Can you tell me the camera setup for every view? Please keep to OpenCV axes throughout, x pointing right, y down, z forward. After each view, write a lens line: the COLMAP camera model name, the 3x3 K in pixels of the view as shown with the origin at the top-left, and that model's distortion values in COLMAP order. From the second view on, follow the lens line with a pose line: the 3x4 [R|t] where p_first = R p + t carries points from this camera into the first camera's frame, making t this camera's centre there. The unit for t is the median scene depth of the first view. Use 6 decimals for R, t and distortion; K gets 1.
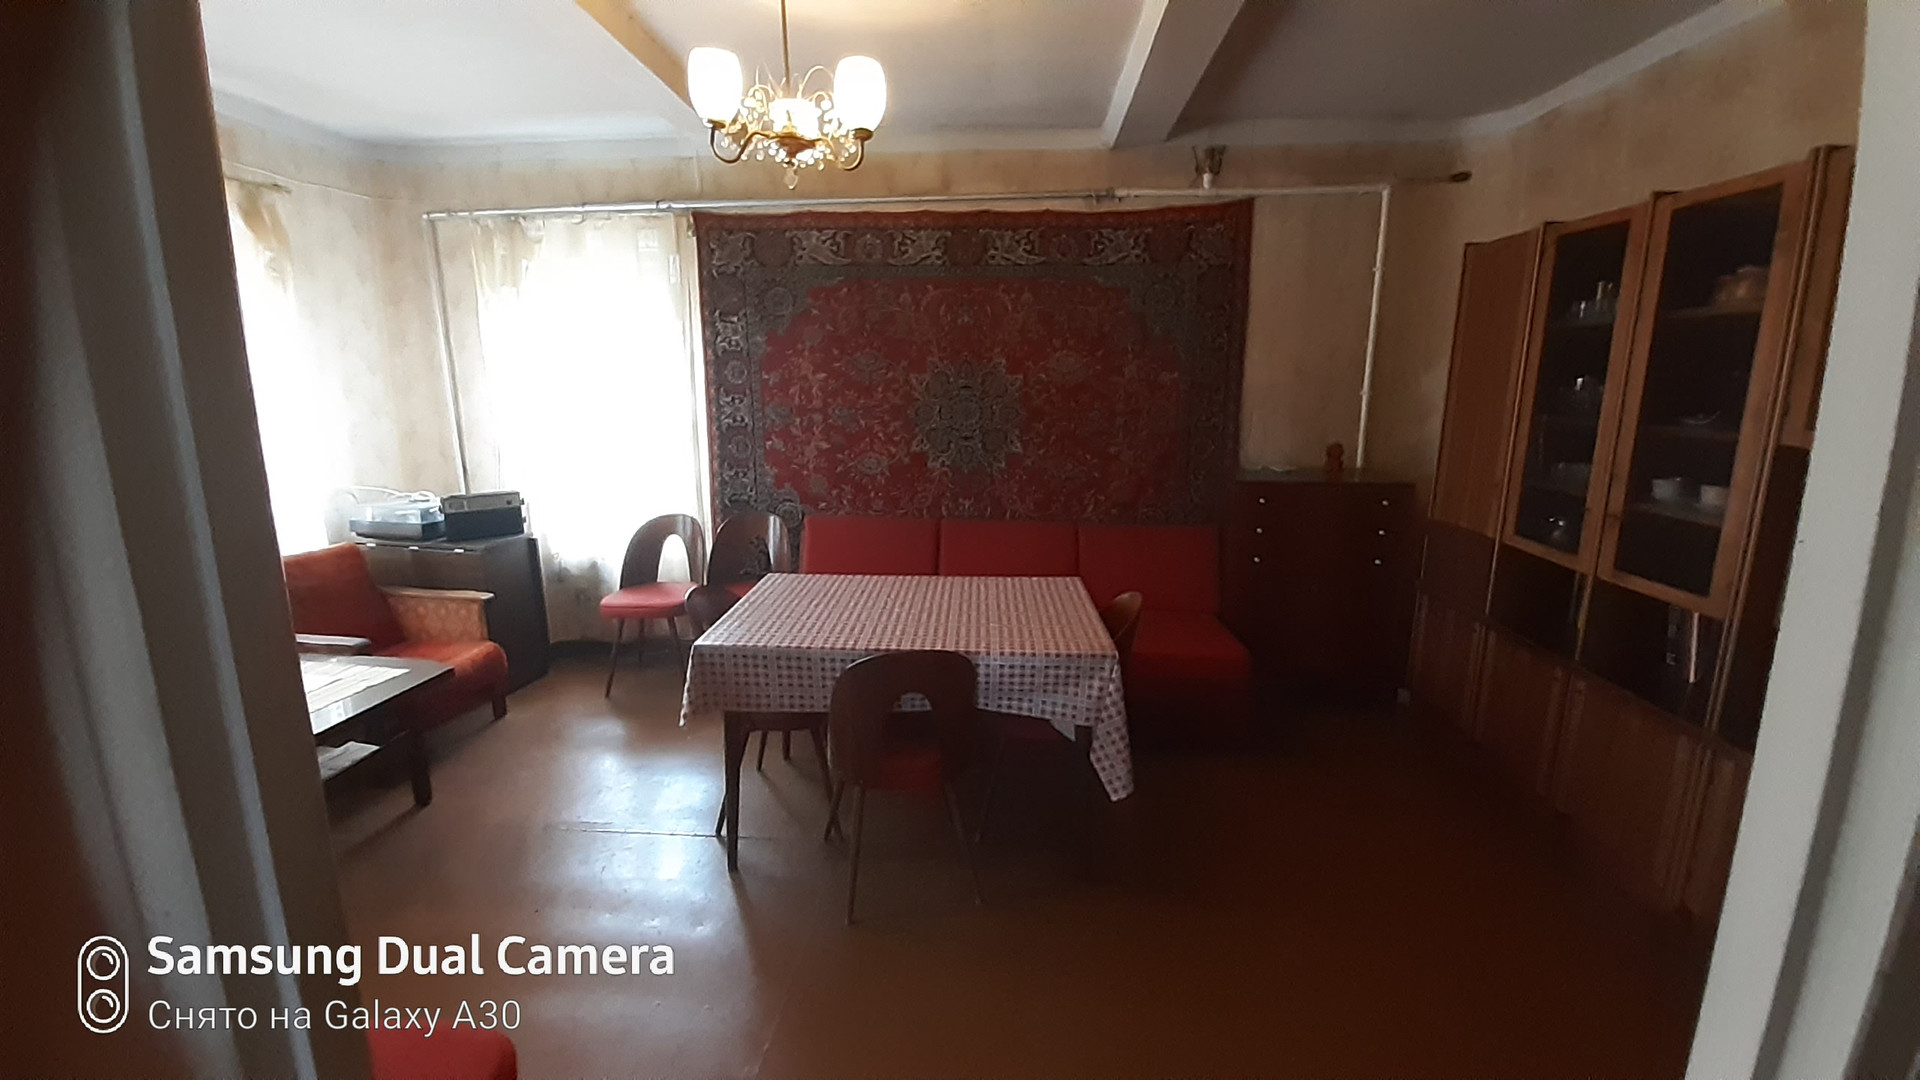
lens RADIAL K [[802.9, 0, 955.2], [0, 802.9, 539.4], [0, 0, 1]] dist [0.000954, -0.002319]
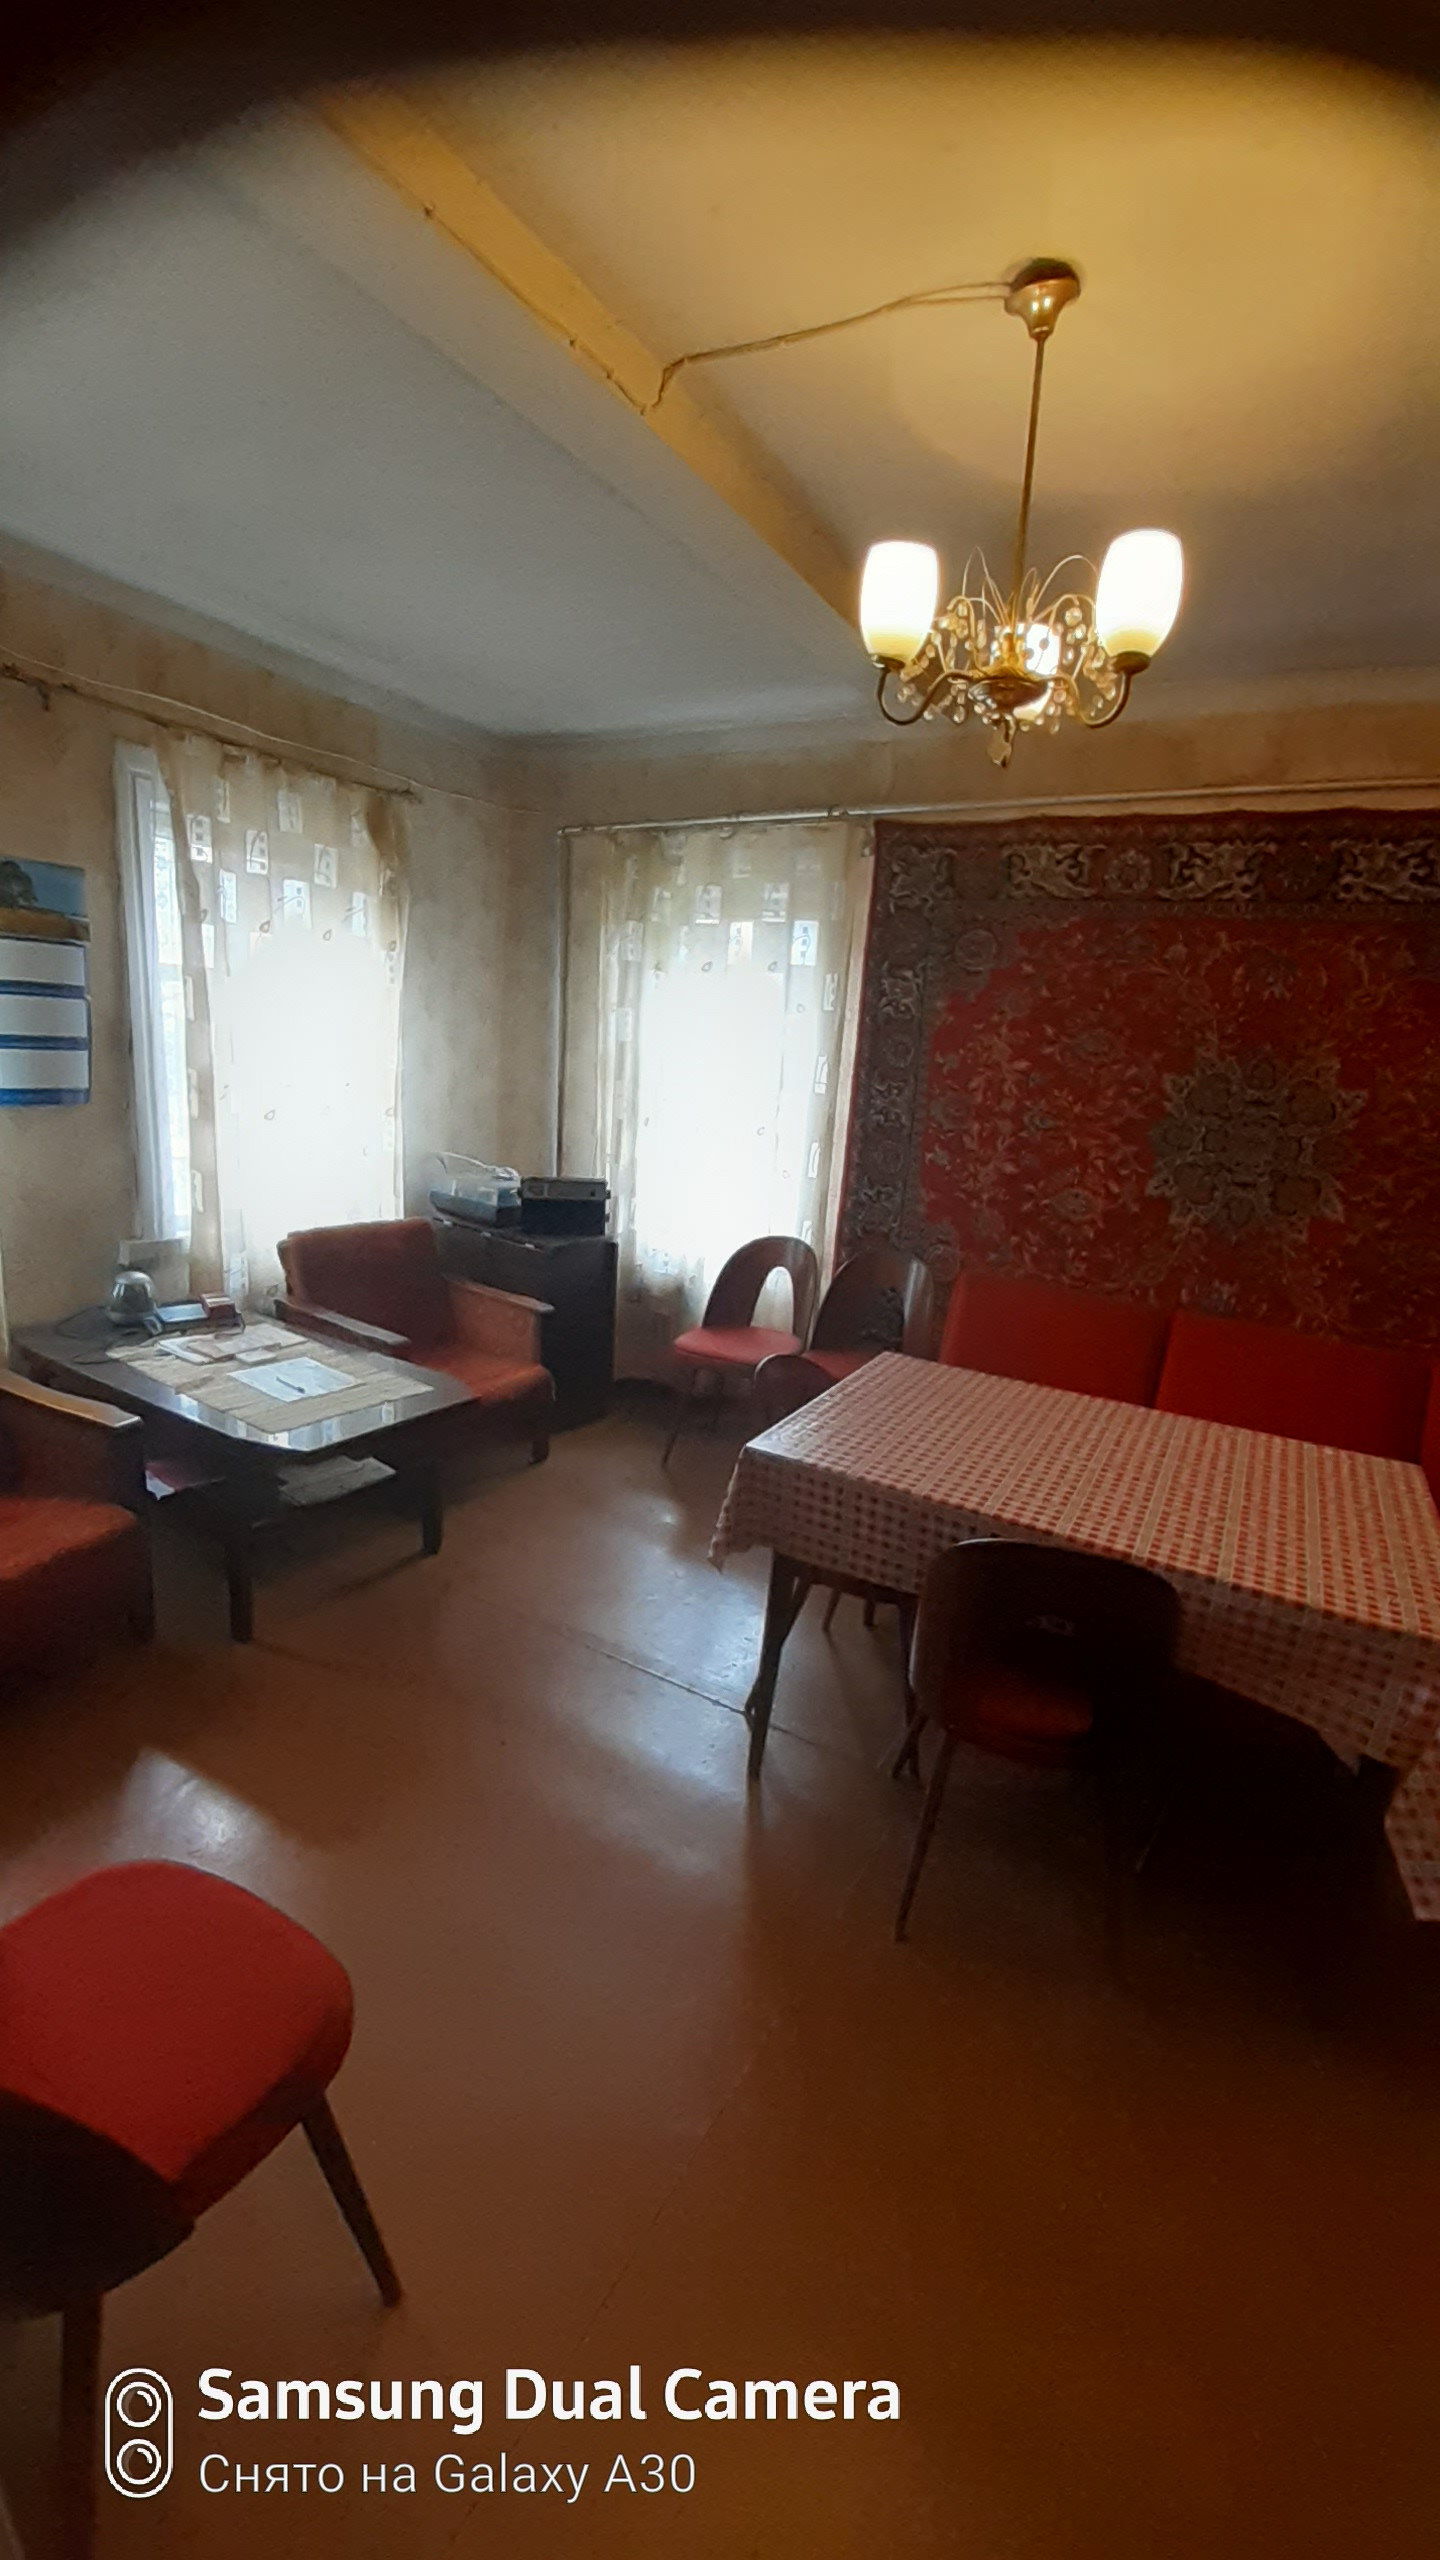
lens RADIAL K [[1070.5, 0, 723.5], [0, 1070.5, 1279.1], [0, 0, 1]] dist [0.000954, -0.002319]
pose [[0.896364, 0.160798, -0.413129, 0.007109], [-0.158658, 0.986534, 0.039739, -0.026855], [0.413955, 0.029925, 0.909805, 0.104392]]
